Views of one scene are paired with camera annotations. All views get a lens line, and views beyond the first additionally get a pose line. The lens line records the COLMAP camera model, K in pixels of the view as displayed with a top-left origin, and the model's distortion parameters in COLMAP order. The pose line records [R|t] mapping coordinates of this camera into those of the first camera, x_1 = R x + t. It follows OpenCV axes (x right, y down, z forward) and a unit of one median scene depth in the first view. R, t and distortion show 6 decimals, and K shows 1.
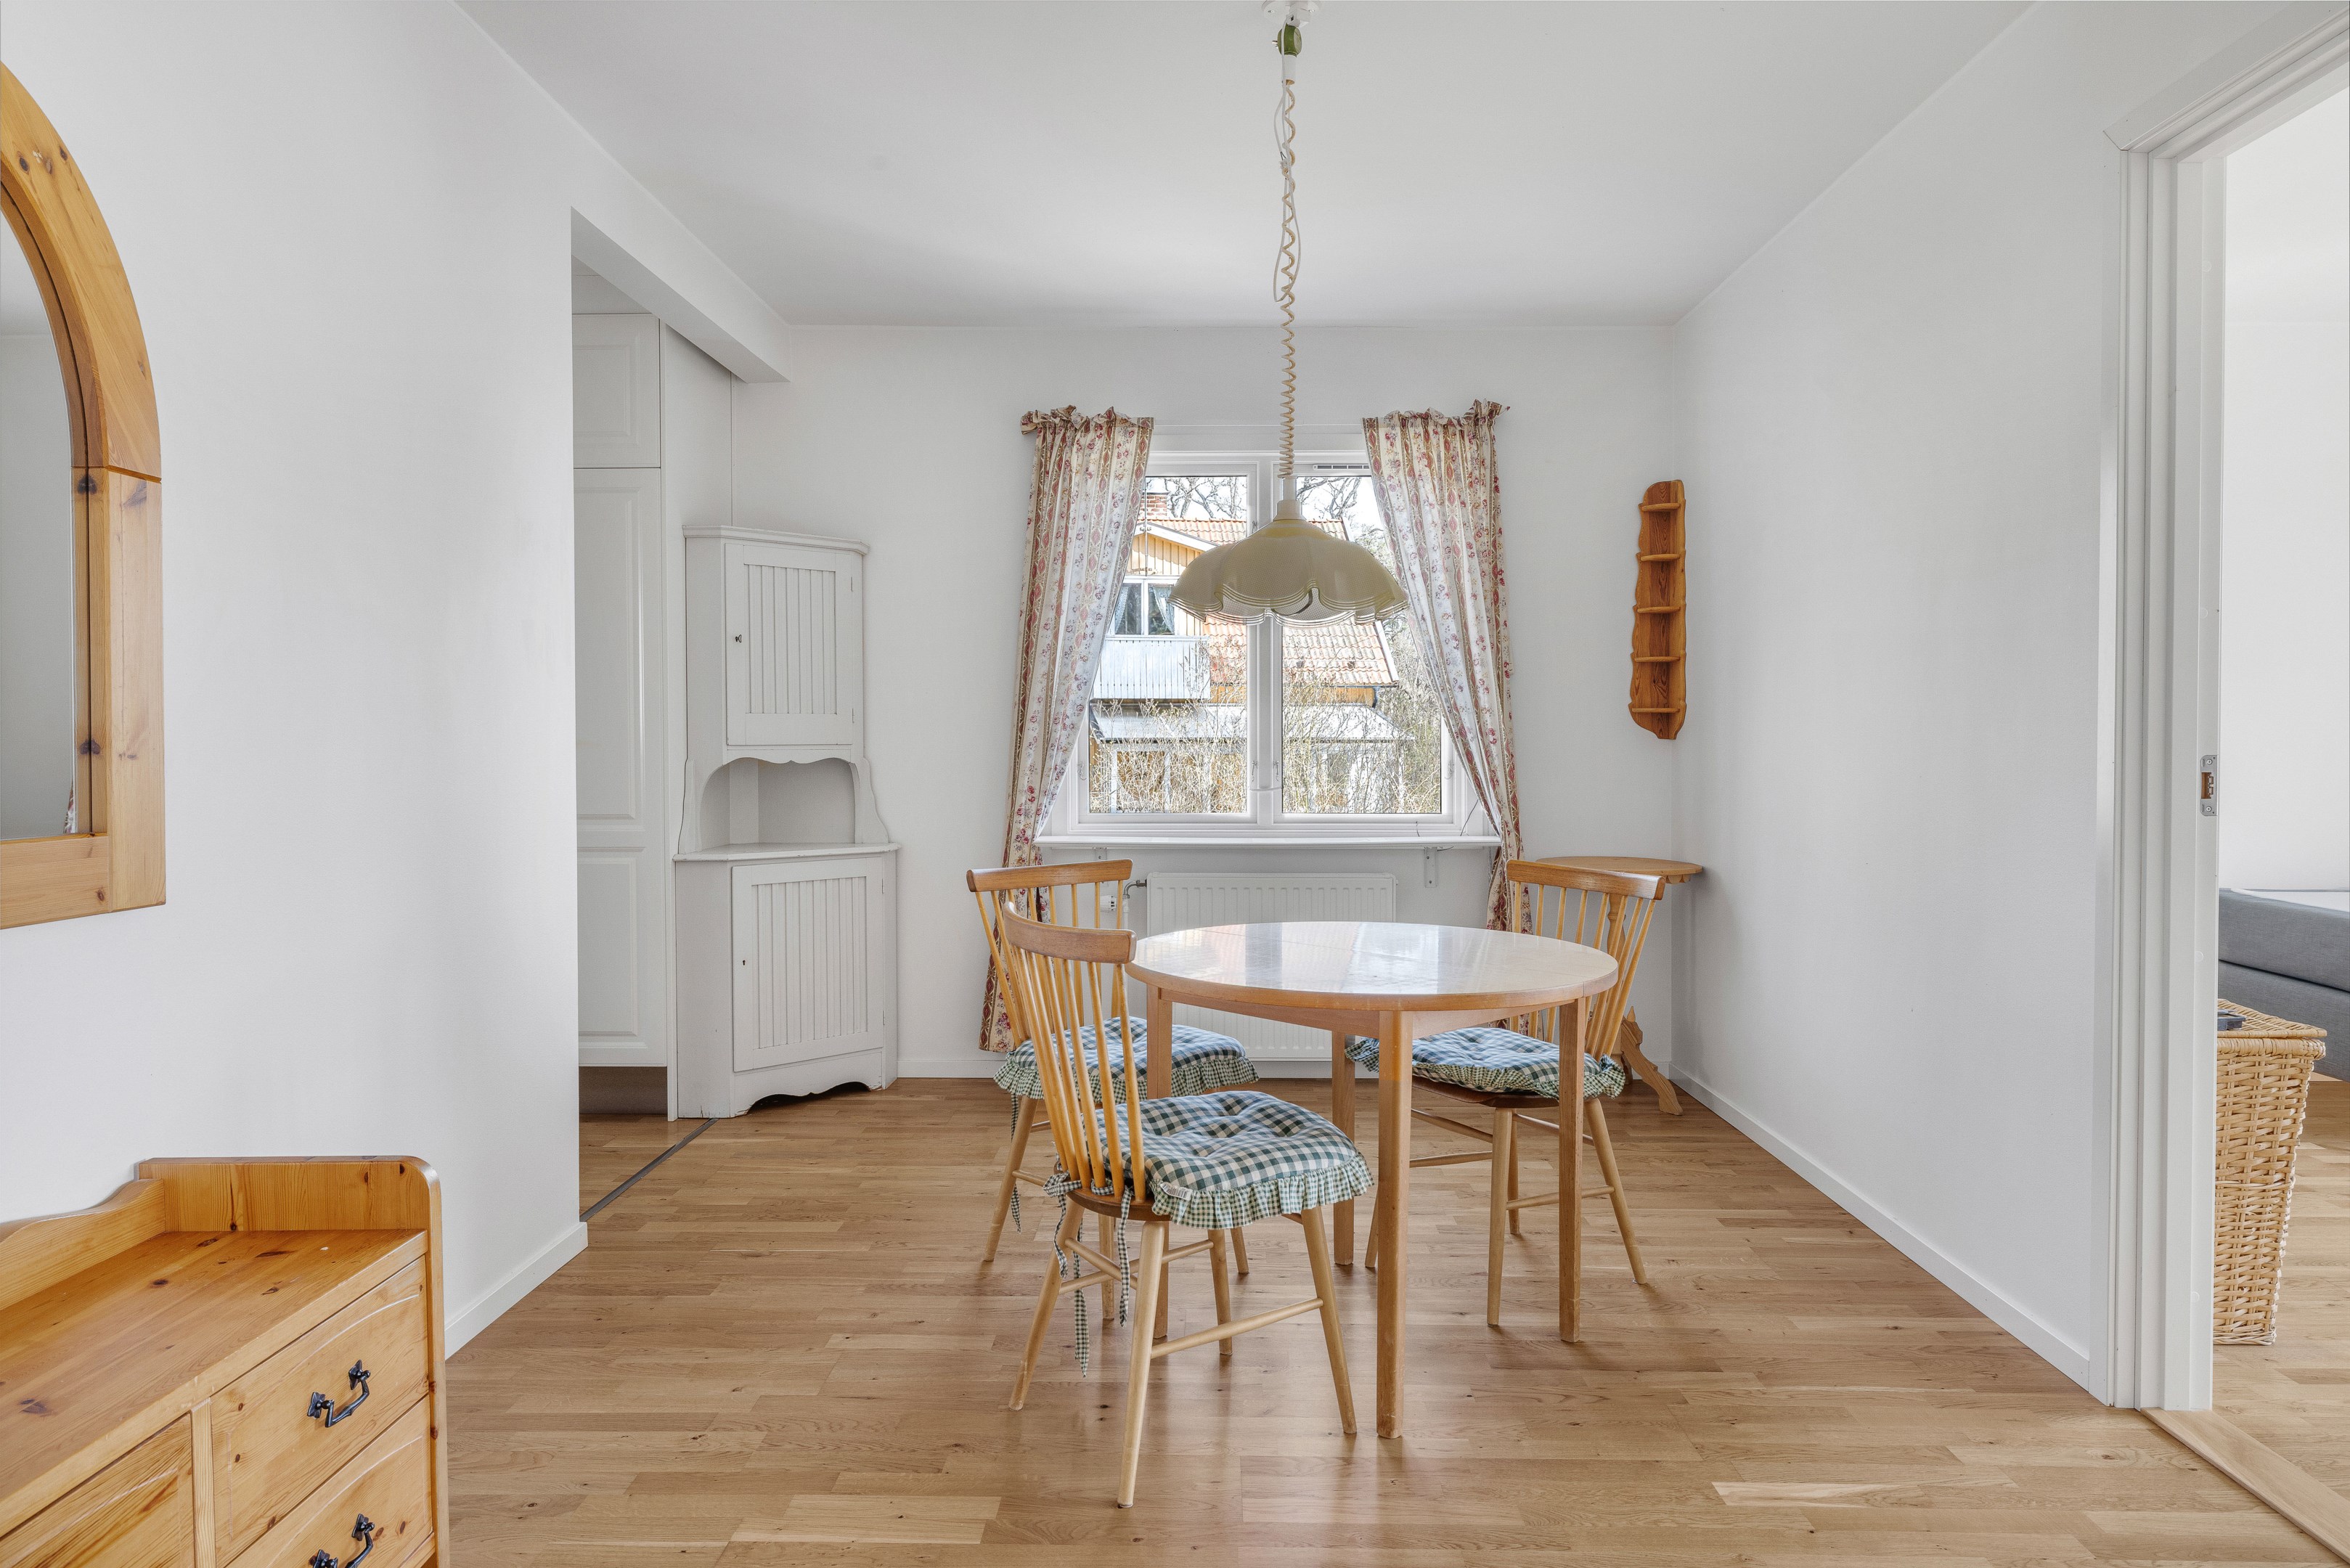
lens RADIAL K [[1427.1, 0, 1187.4], [0, 1427.1, 781.3], [0, 0, 1]] dist [-0.003736, 0.002389]
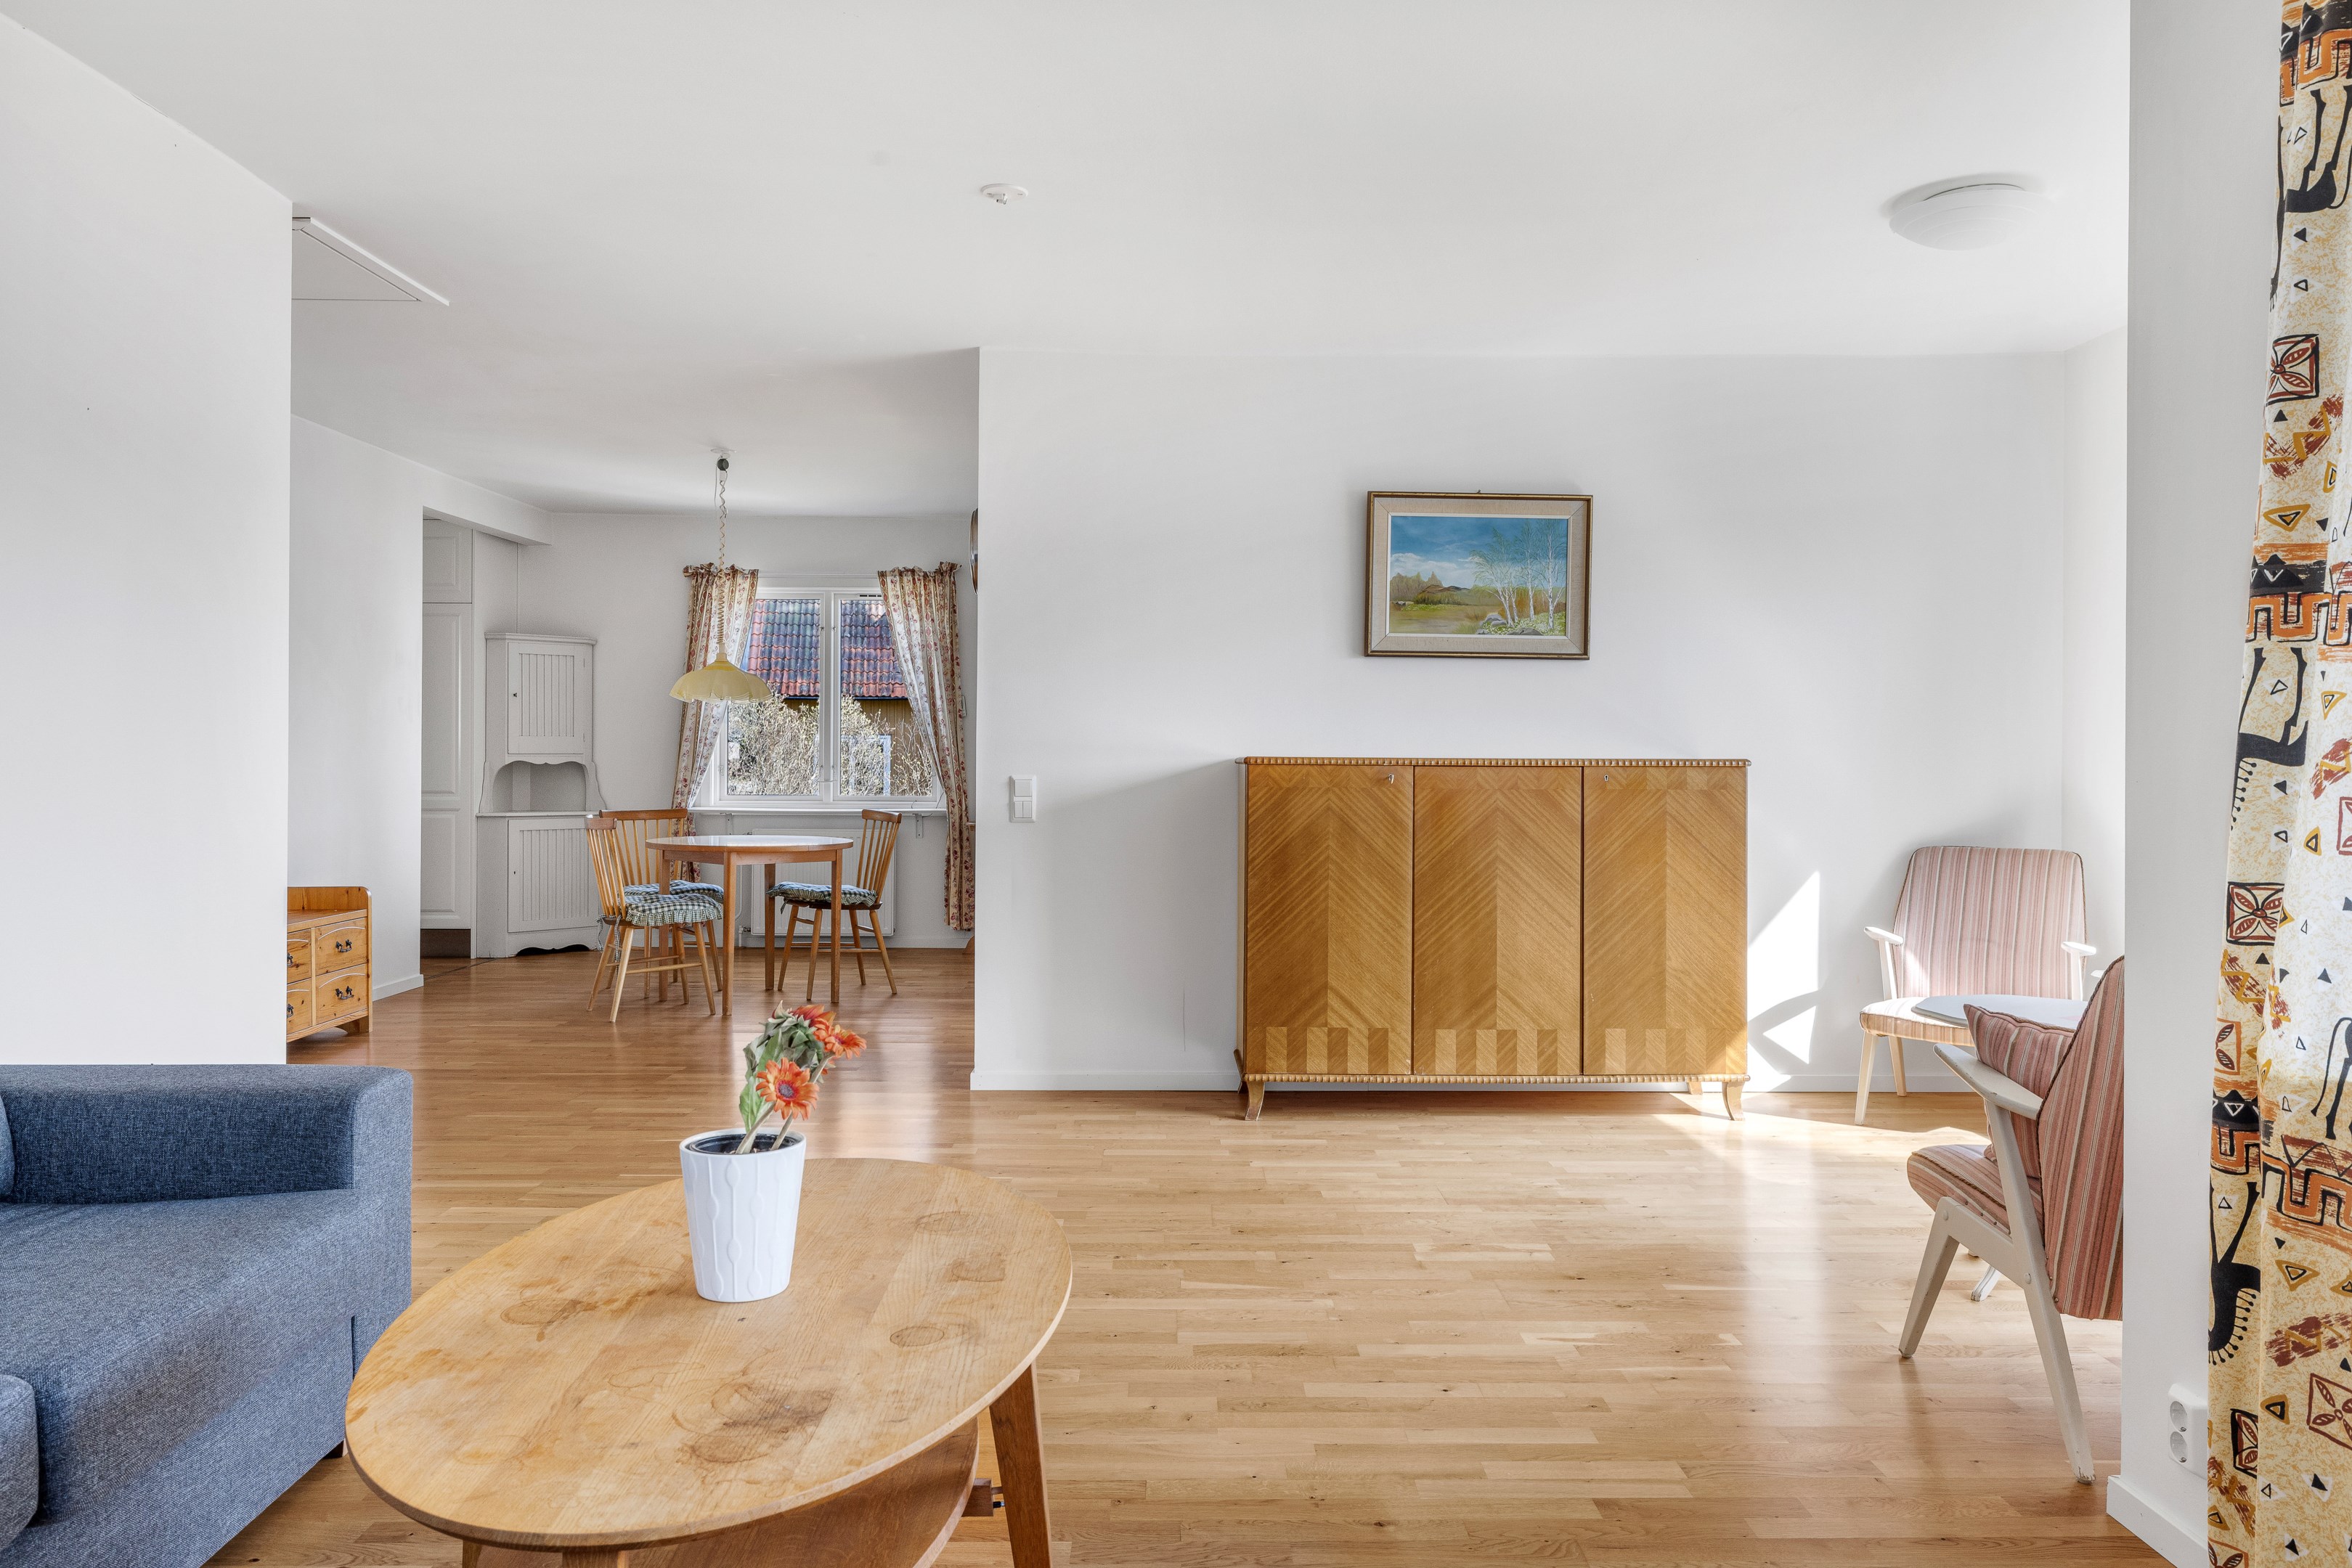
lens RADIAL K [[1613.5, 0, 1176.5], [0, 1613.5, 767.6], [0, 0, 1]] dist [0.011562, 0.003808]
pose [[0.999589, 0.005884, 0.028075, 0.441319], [-0.005243, 0.999725, -0.022854, 0.033115], [-0.028202, 0.022698, 0.999345, -1.012214]]
